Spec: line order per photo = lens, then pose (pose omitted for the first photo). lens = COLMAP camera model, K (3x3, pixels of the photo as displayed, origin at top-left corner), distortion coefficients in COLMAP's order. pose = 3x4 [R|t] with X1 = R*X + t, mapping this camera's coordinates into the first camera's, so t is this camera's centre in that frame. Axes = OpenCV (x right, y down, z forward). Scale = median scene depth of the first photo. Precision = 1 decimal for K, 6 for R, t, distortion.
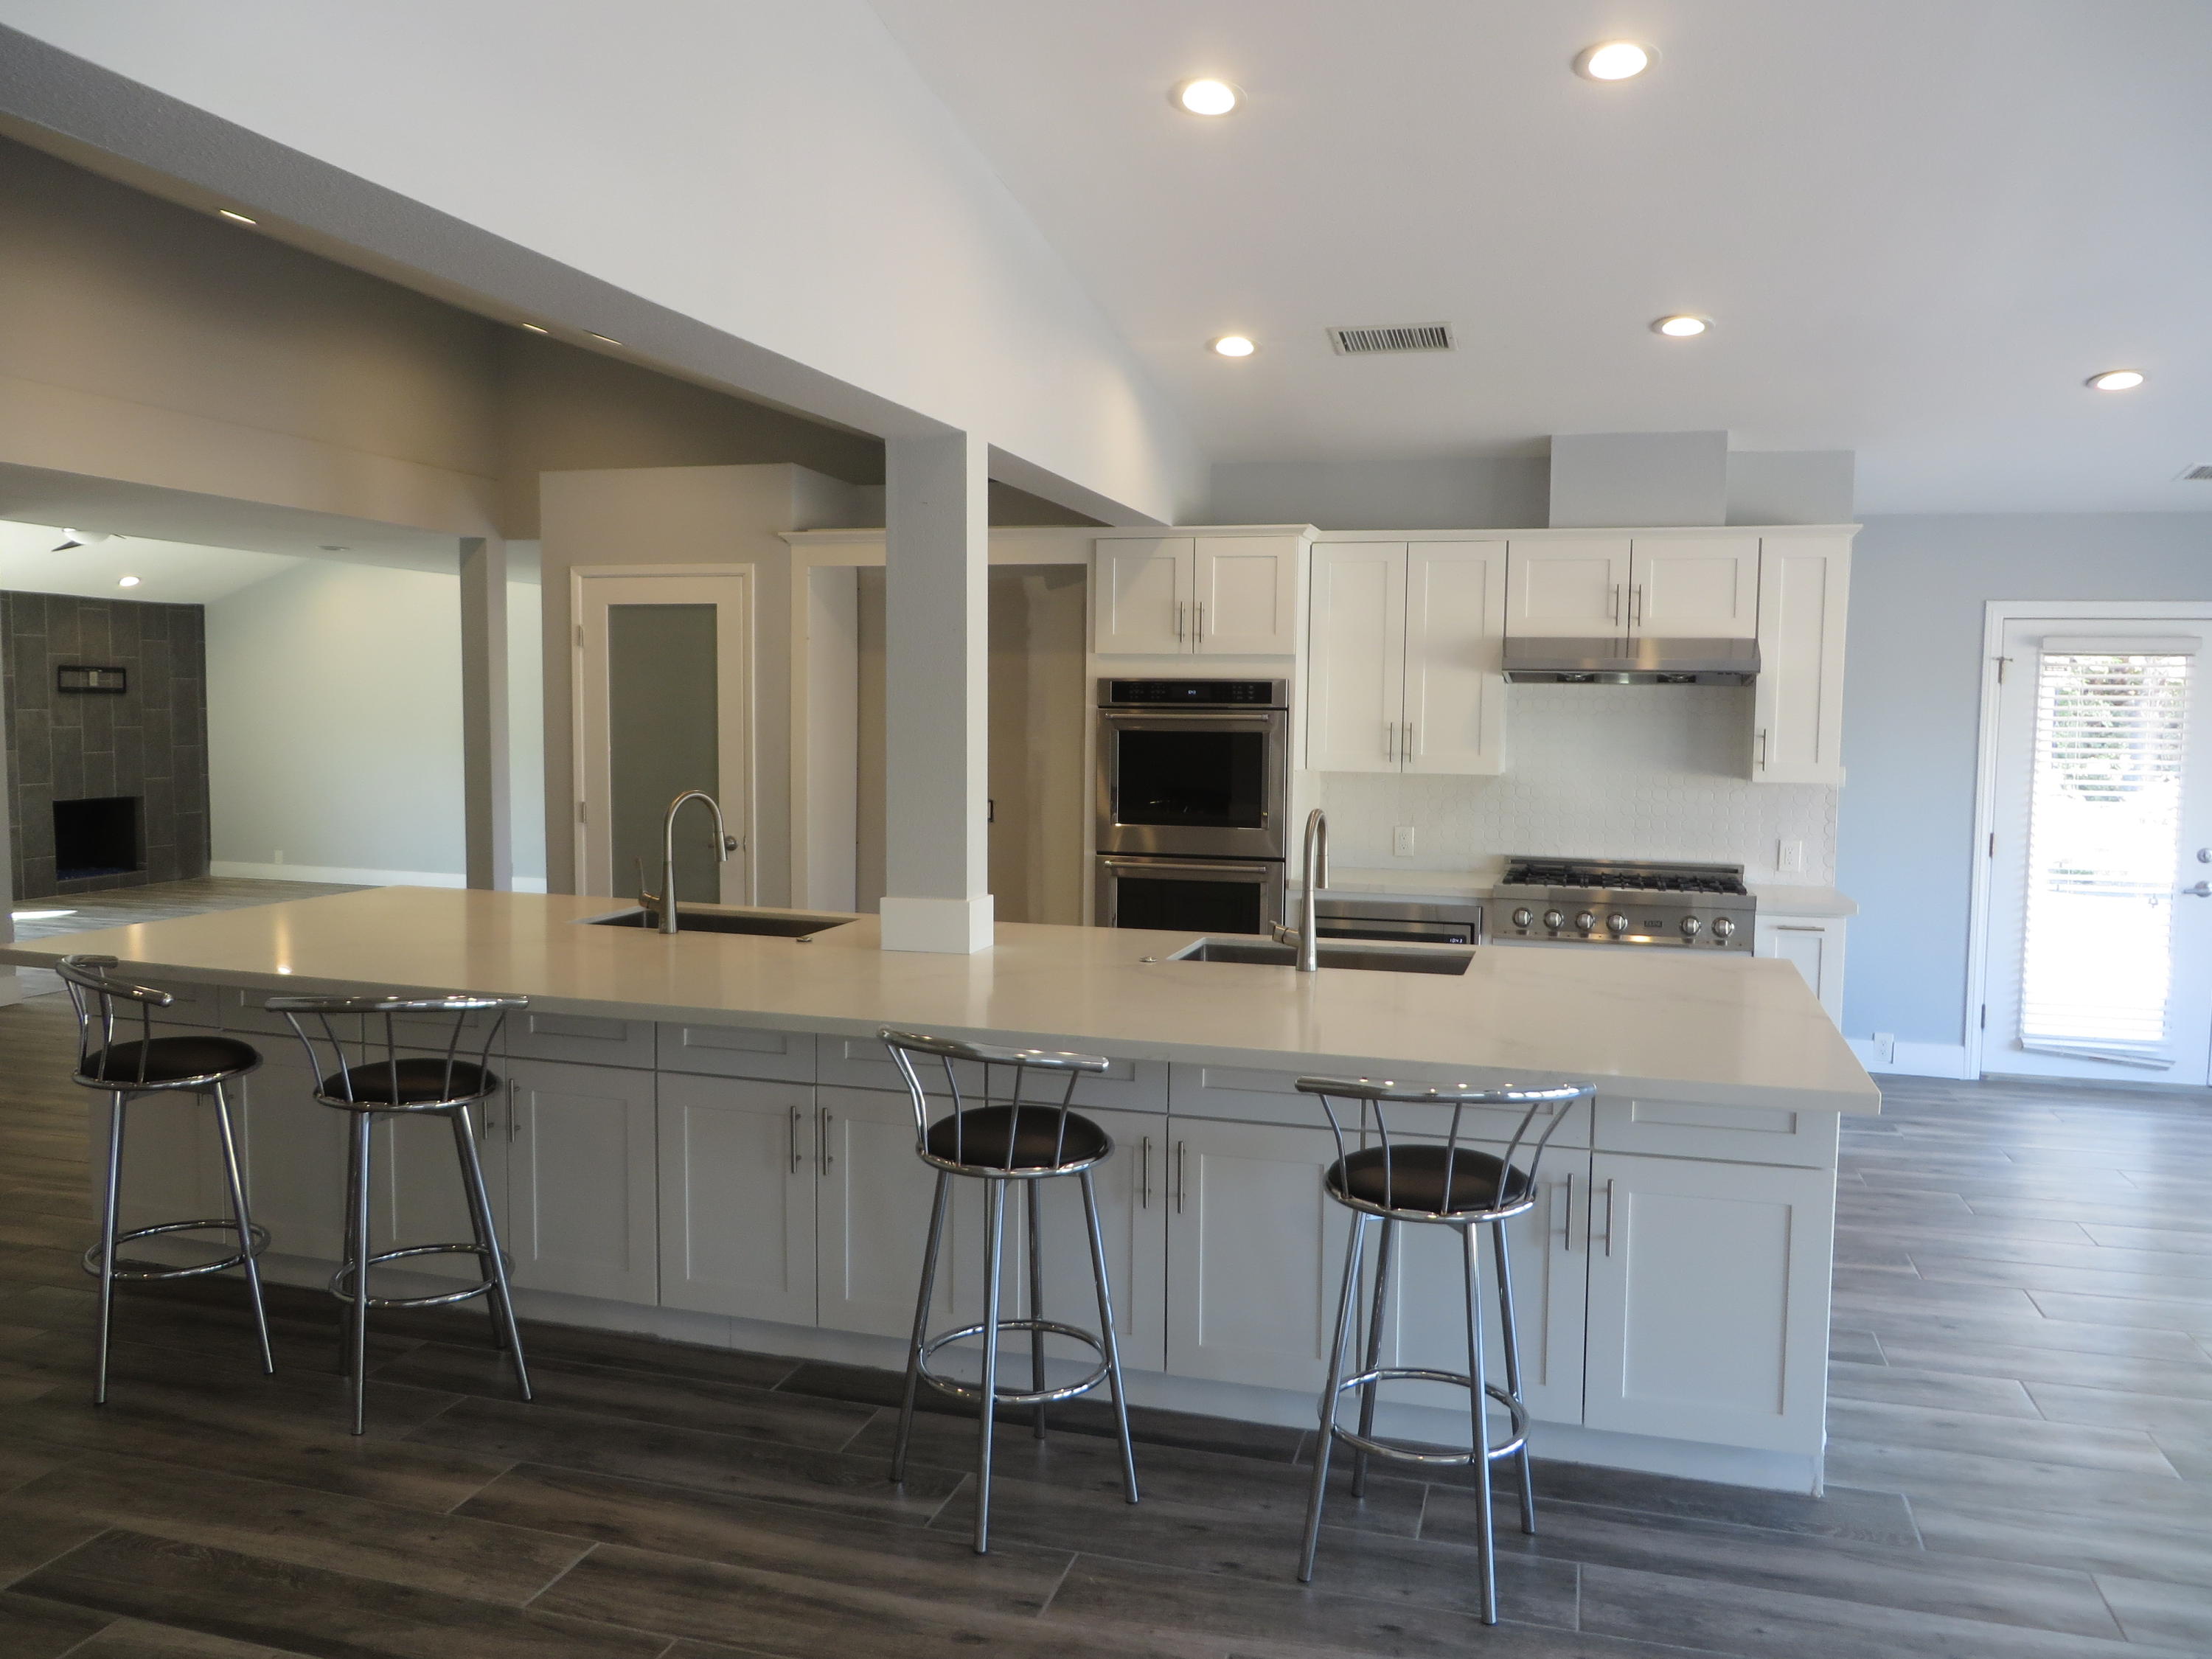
lens RADIAL K [[1656.1, 0, 1115.8], [0, 1656.1, 829.0], [0, 0, 1]] dist [-0.019829, 0.007223]
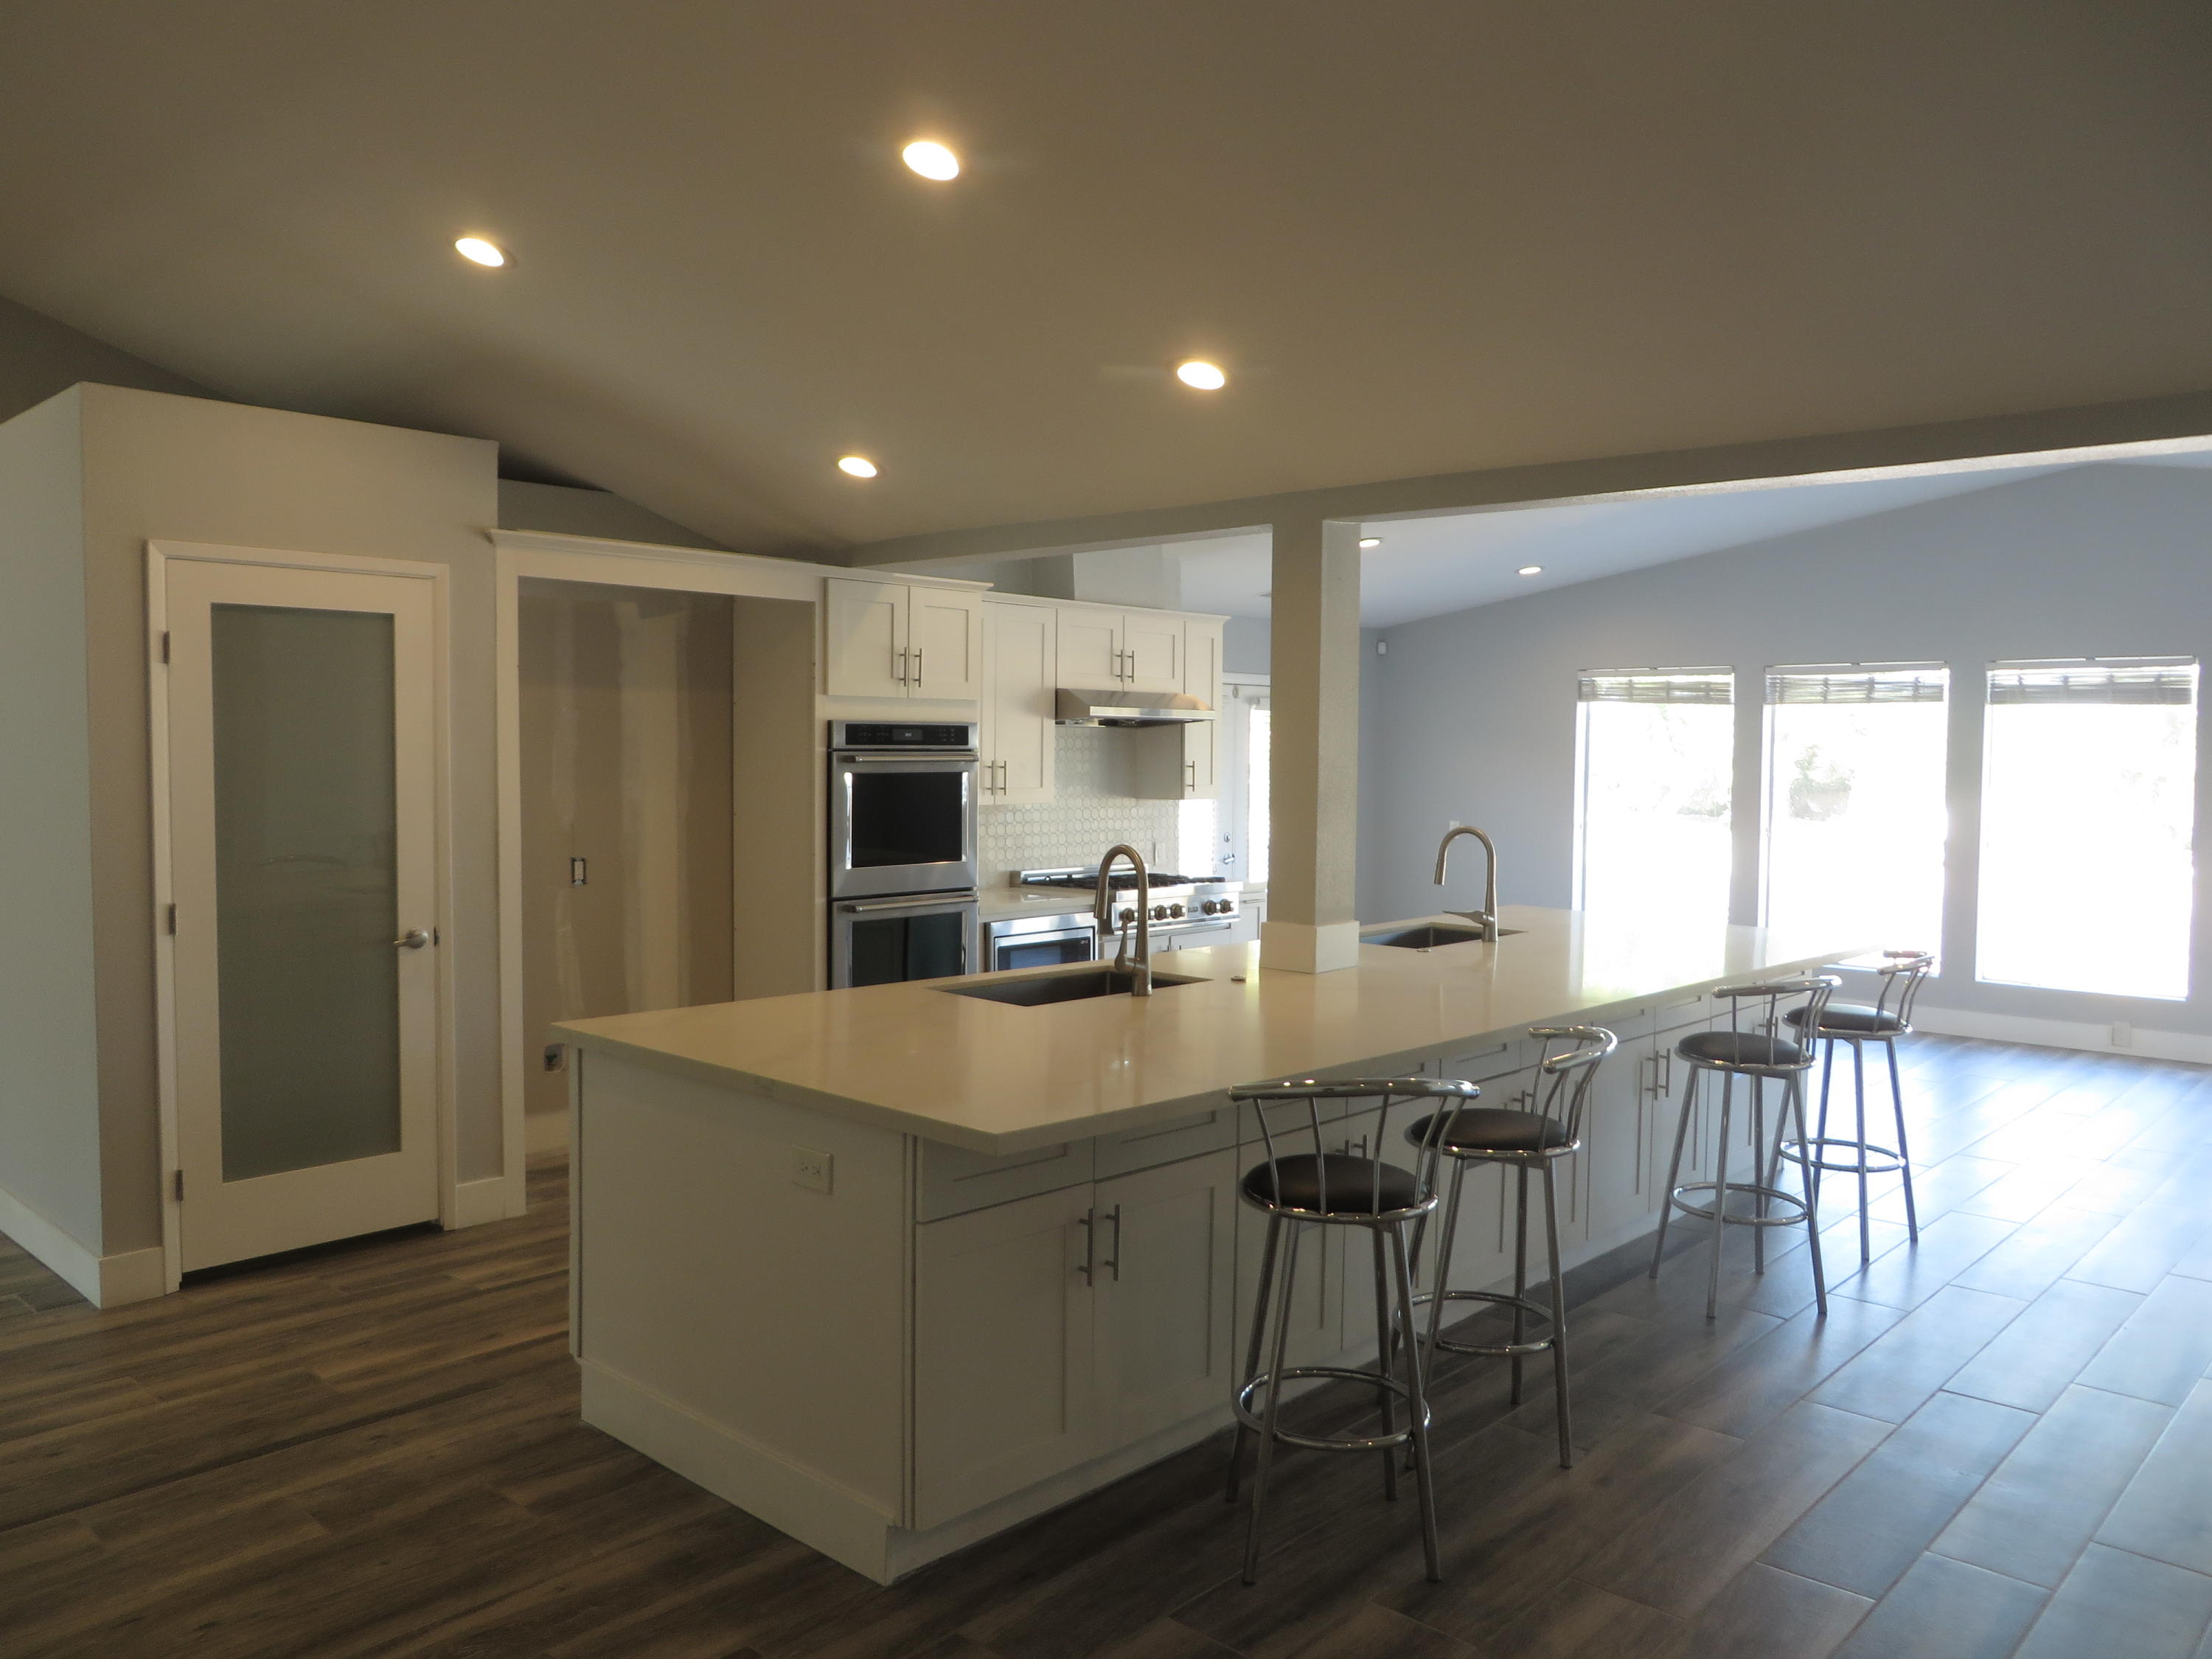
lens RADIAL K [[1656.1, 0, 1123.9], [0, 1656.1, 831.0], [0, 0, 1]] dist [-0.019829, 0.007223]
pose [[0.442225, -0.054540, 0.895244, -0.806787], [0.063825, 0.997533, 0.029244, -0.043645], [-0.894630, 0.044206, 0.444615, 0.415478]]
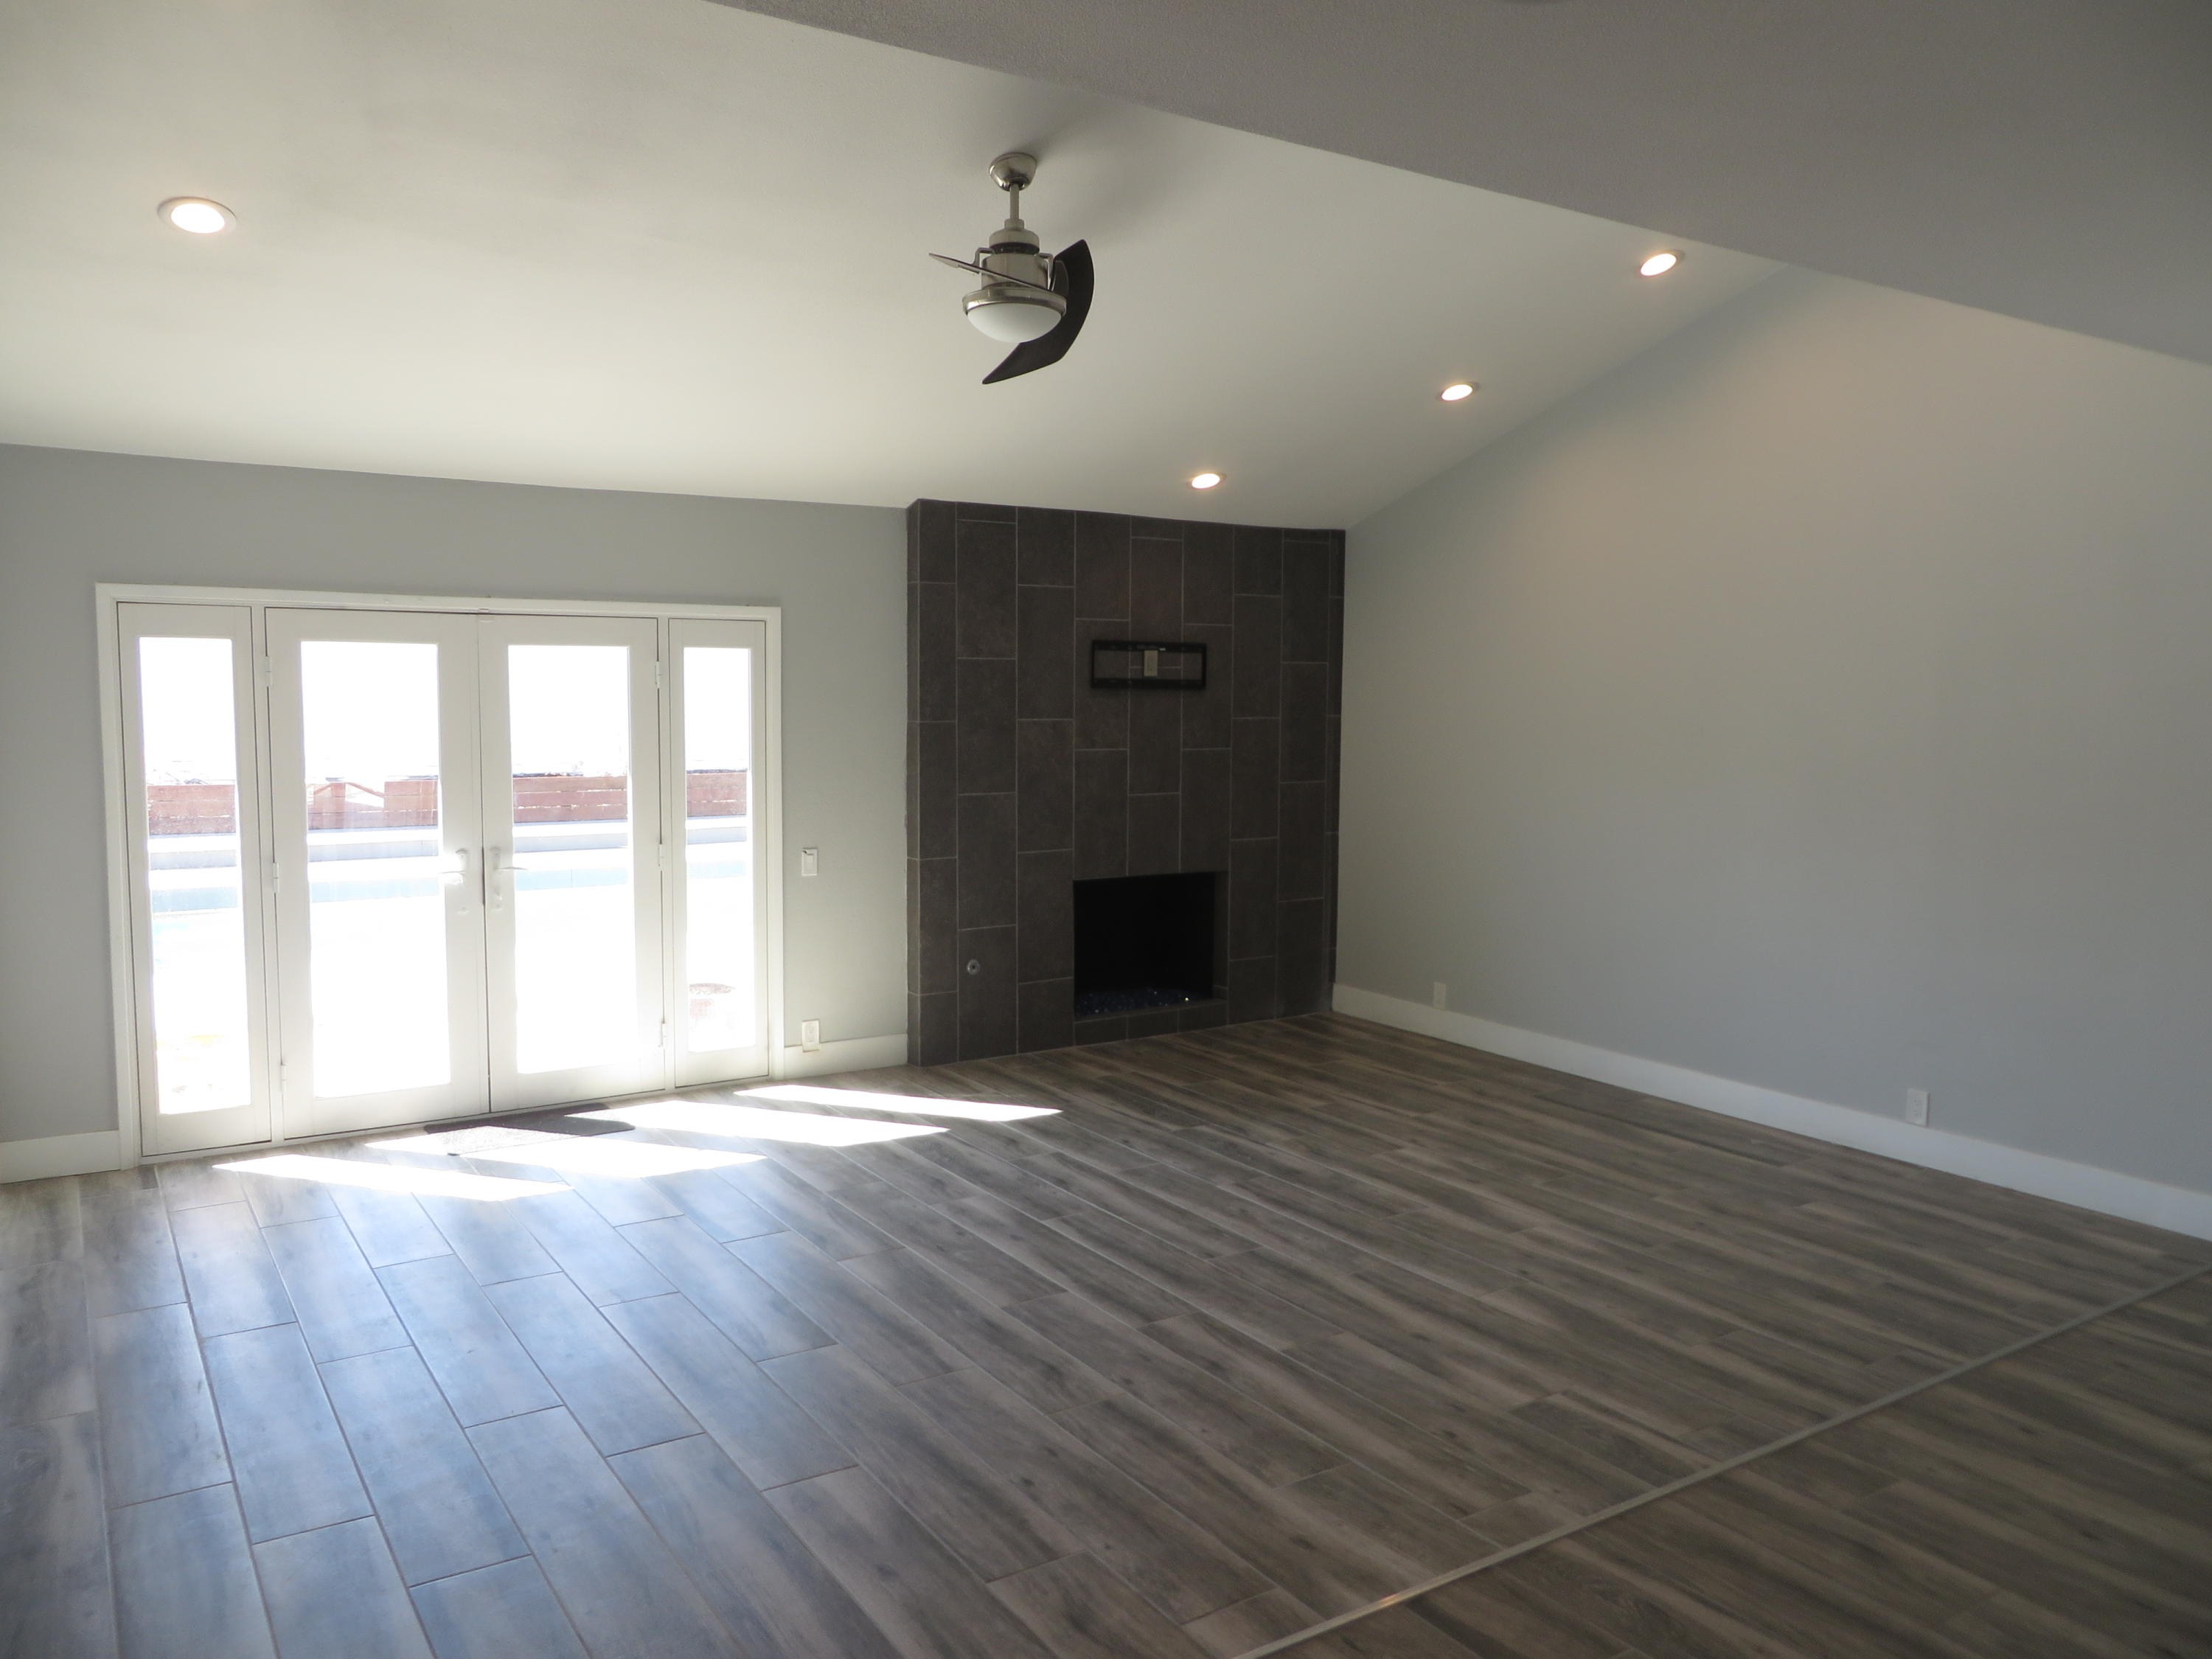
lens RADIAL K [[1656.1, 0, 1099.2], [0, 1656.1, 823.9], [0, 0, 1]] dist [-0.019829, 0.007223]
pose [[0.754820, 0.054795, -0.653639, -0.553539], [-0.053320, 0.998333, 0.022117, -0.101326], [0.653761, 0.018158, 0.756483, 1.183049]]
